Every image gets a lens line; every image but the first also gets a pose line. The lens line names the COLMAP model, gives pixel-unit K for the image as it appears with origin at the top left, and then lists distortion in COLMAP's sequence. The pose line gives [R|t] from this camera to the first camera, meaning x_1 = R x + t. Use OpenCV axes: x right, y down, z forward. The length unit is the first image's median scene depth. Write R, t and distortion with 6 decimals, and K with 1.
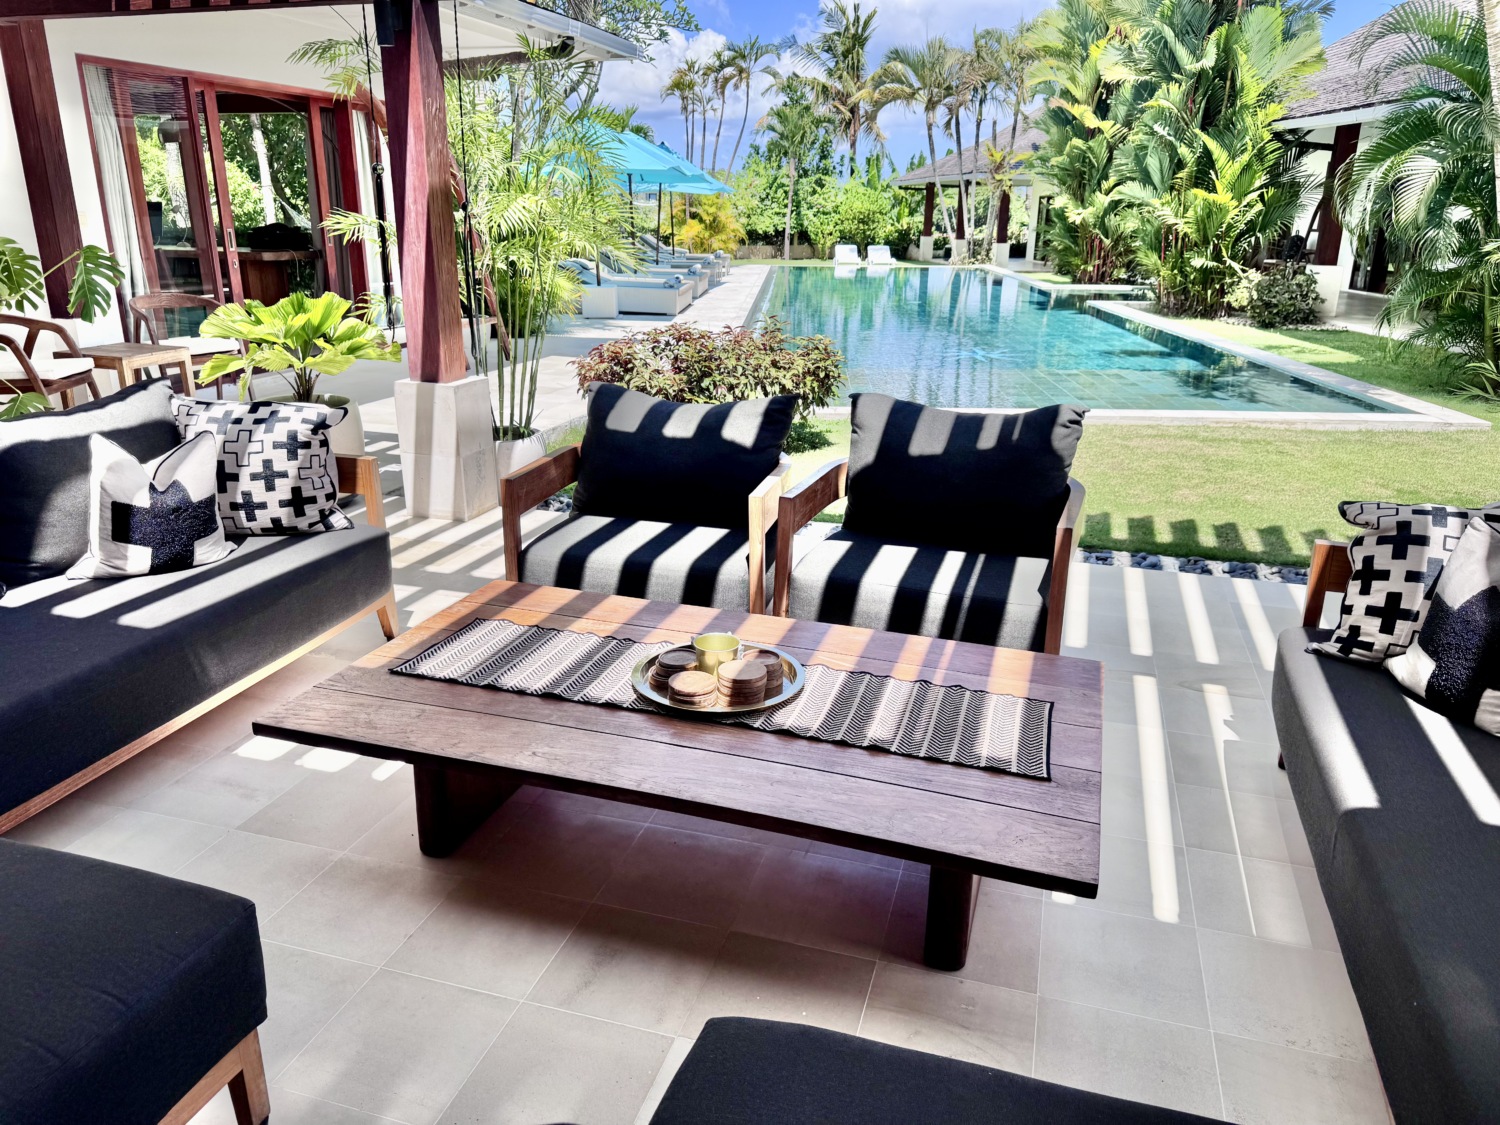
lens RADIAL K [[1059.4, 0, 743.1], [0, 1059.4, 592.6], [0, 0, 1]] dist [-0.006996, -0.004375]
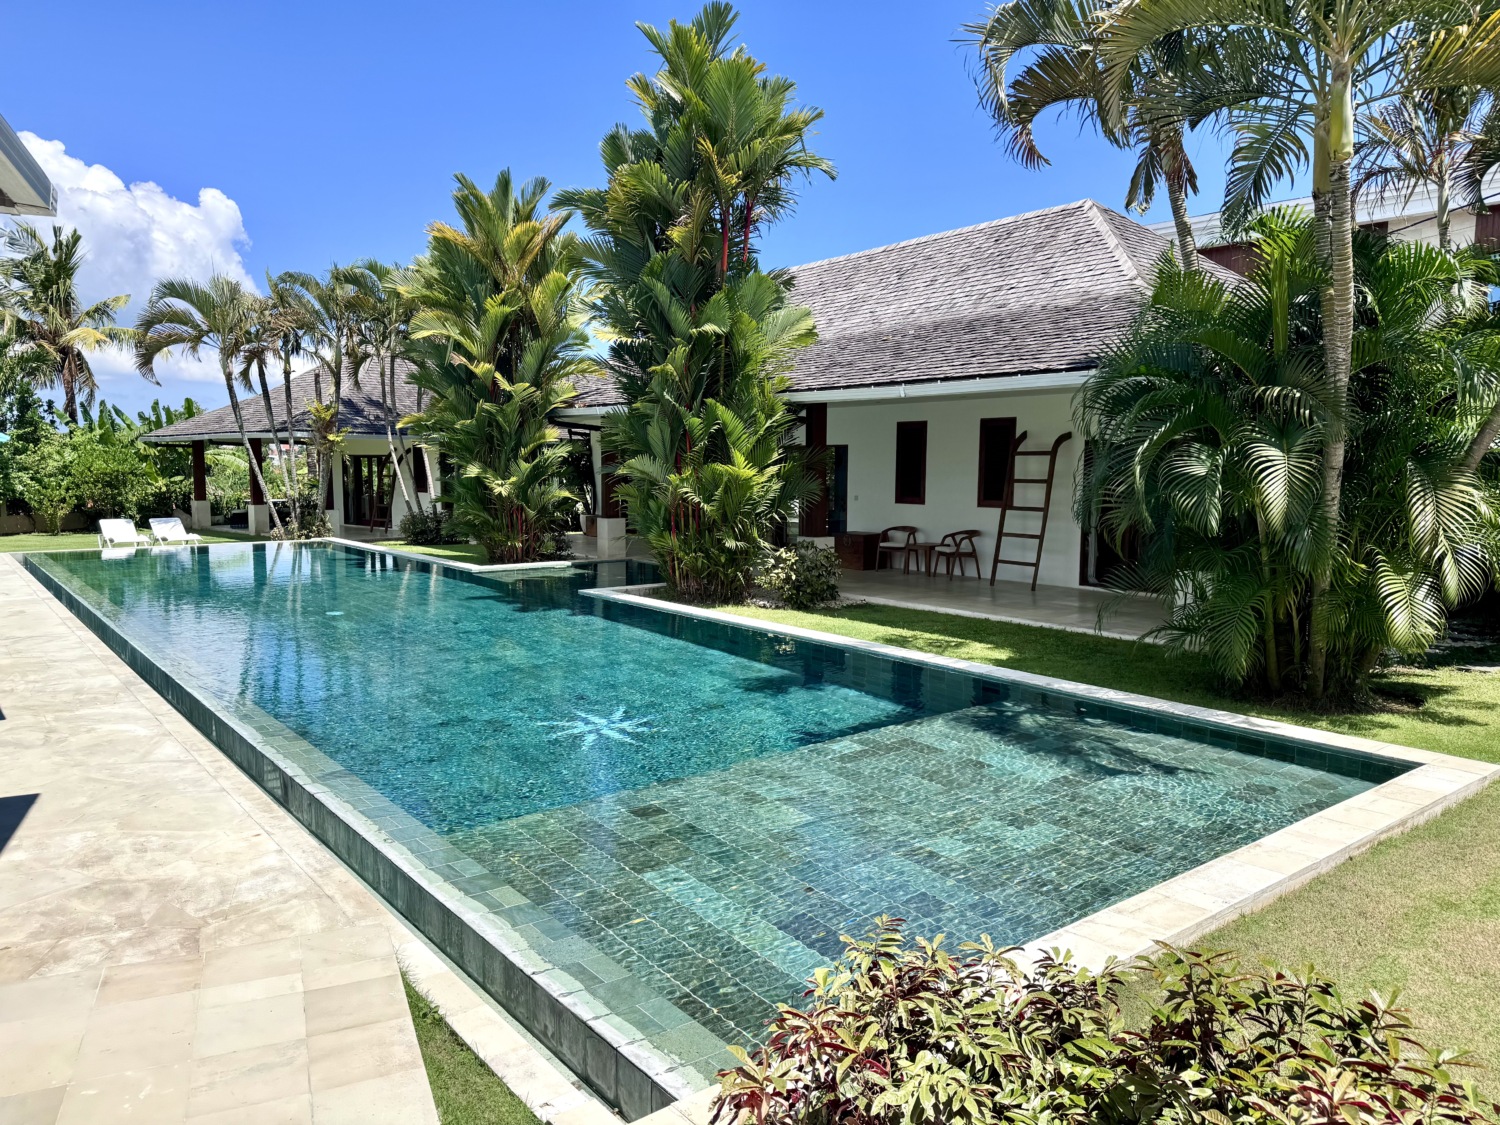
lens RADIAL K [[1059.4, 0, 743.1], [0, 1059.4, 592.6], [0, 0, 1]] dist [-0.006996, -0.004375]
pose [[0.750180, -0.086547, 0.655545, -0.099079], [0.226357, 0.965111, -0.131617, -0.120622], [-0.621283, 0.247124, 0.743597, 0.275230]]
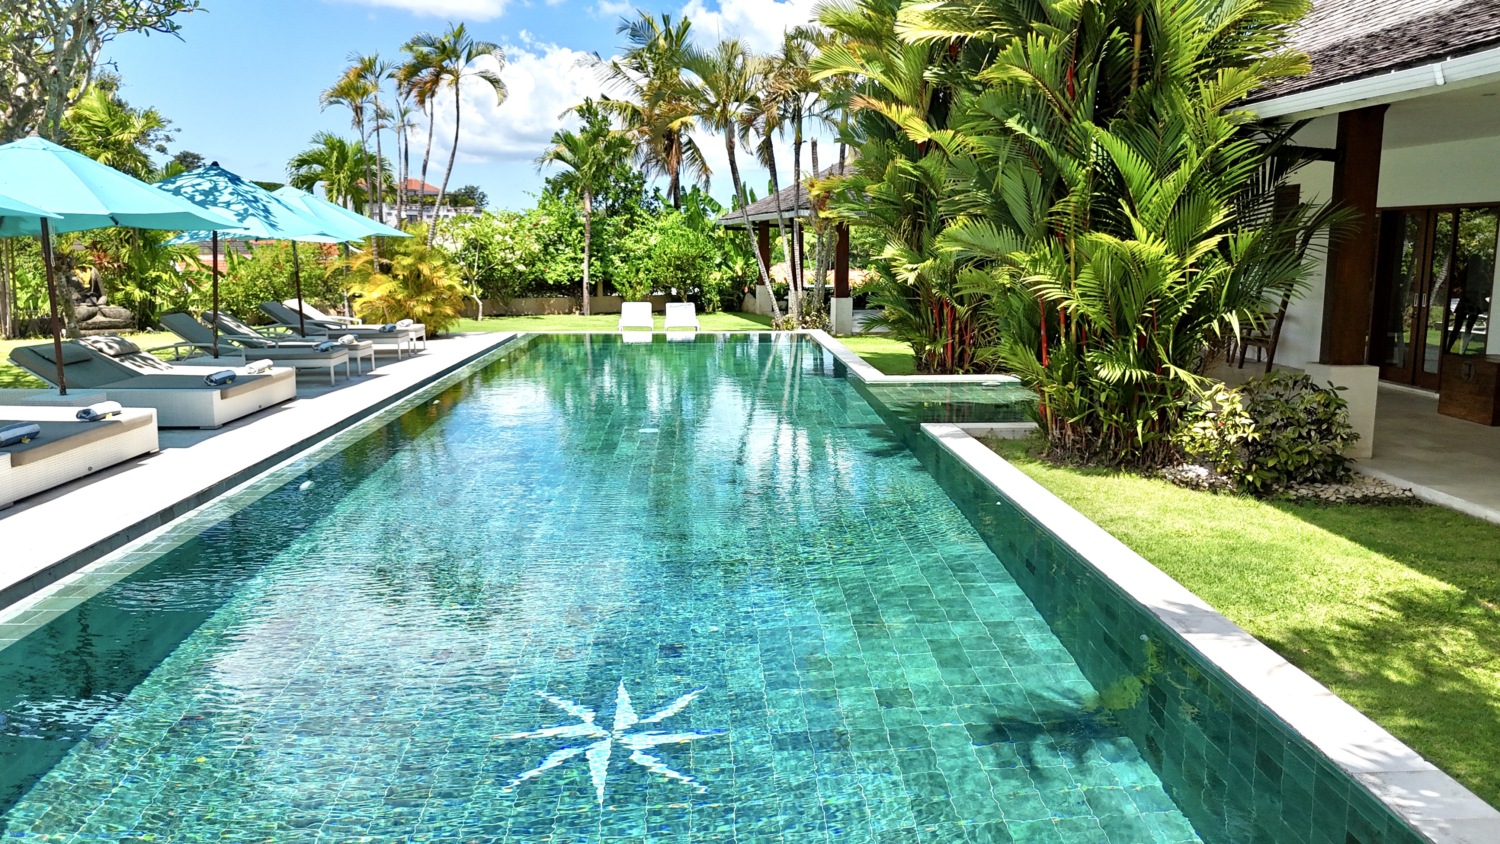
lens RADIAL K [[1109.1, 0, 750.0], [0, 1109.1, 422.0], [0, 0, 1]] dist [0.030787, -0.001951]
pose [[0.995508, -0.022228, 0.092030, 0.158768], [0.039173, 0.981647, -0.186638, -0.149589], [-0.086193, 0.189405, 0.978109, 0.380273]]
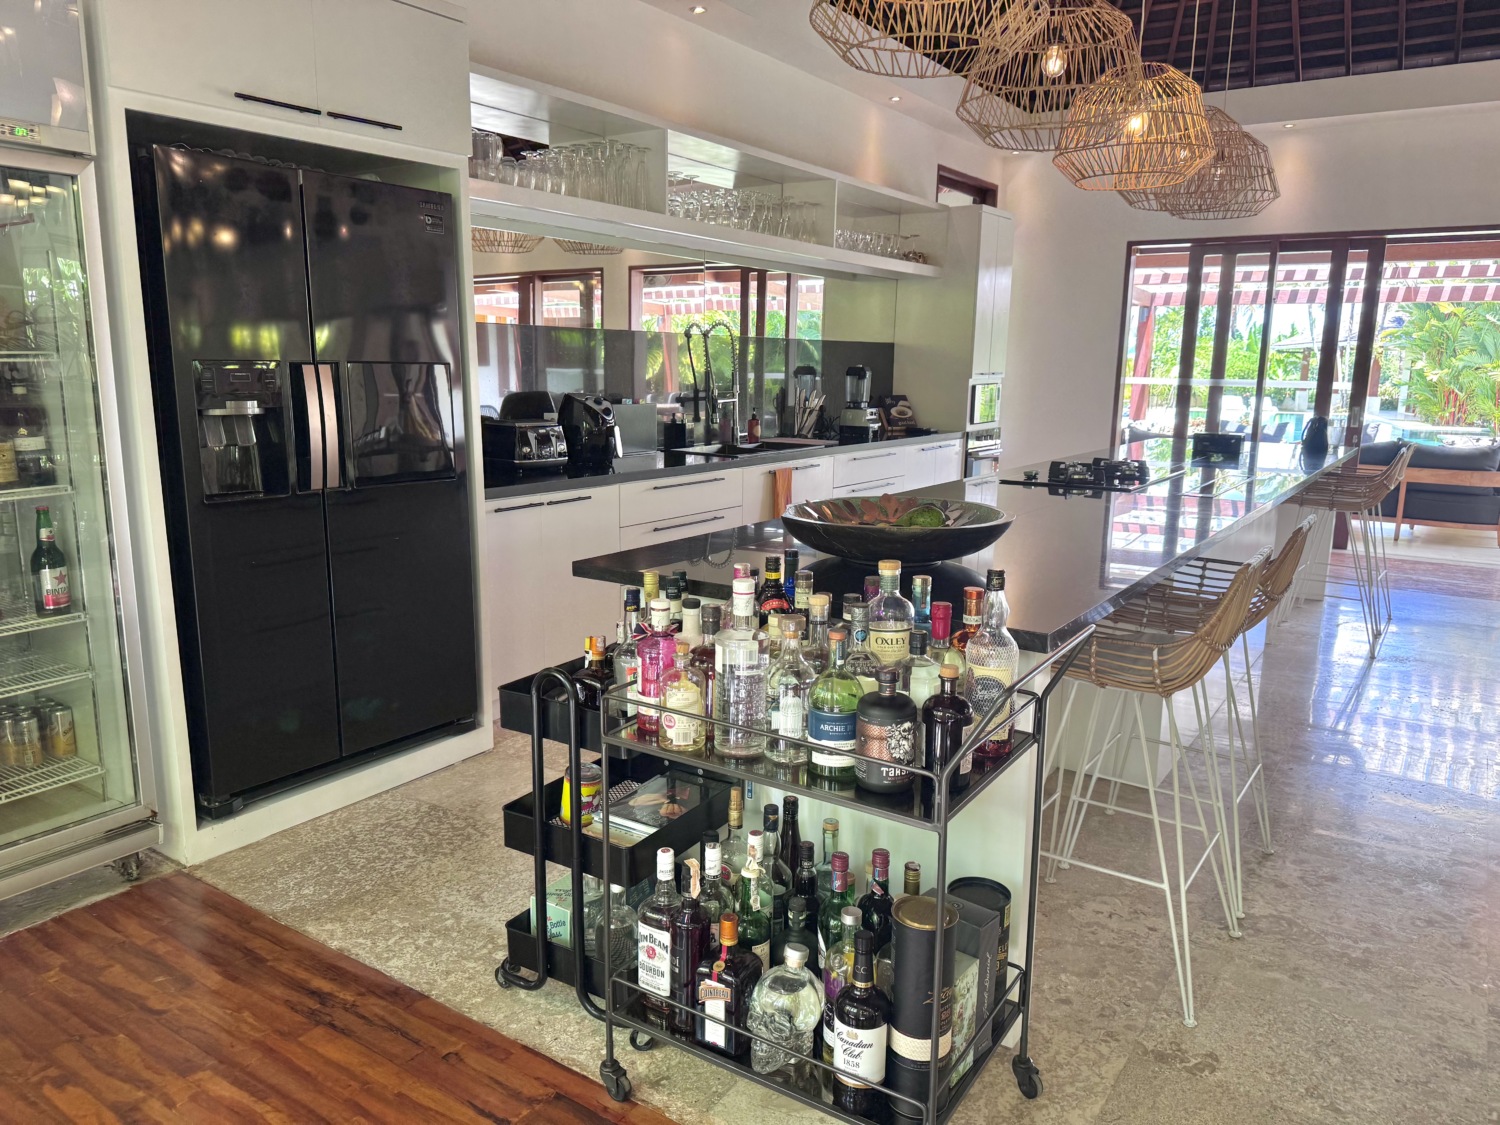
lens RADIAL K [[1059.4, 0, 743.1], [0, 1059.4, 592.6], [0, 0, 1]] dist [-0.006996, -0.004375]
pose [[0.952582, 0.052658, -0.299691, -0.096977], [-0.093425, 0.987954, -0.123365, 0.154800], [0.289585, 0.145514, 0.946027, -0.455837]]
